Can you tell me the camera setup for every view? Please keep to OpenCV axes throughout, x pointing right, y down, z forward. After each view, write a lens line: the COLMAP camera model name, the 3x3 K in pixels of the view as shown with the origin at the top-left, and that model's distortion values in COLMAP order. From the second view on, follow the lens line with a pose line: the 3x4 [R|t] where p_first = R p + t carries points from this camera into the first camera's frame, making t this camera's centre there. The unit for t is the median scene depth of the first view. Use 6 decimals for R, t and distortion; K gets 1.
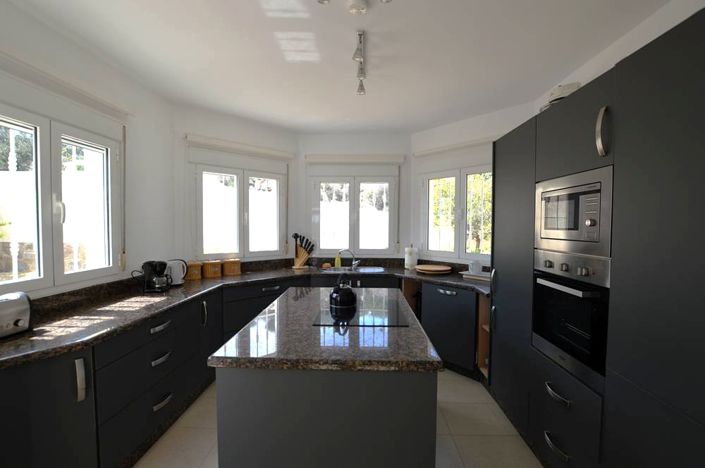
lens RADIAL K [[313.3, 0, 349.1], [0, 313.3, 234.3], [0, 0, 1]] dist [-0.020338, -0.000052]
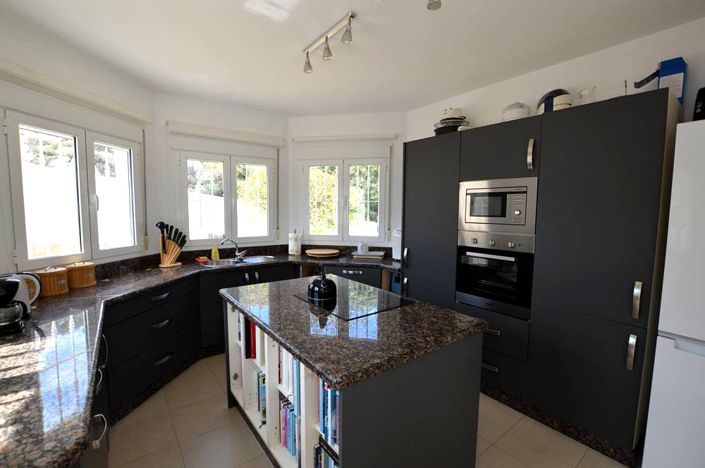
lens RADIAL K [[313.3, 0, 348.6], [0, 313.3, 234.0], [0, 0, 1]] dist [-0.020338, -0.000052]
pose [[0.778872, -0.048808, 0.625281, -0.305390], [0.015173, 0.998142, 0.059012, -0.012615], [-0.627000, -0.036476, 0.778165, 0.115710]]
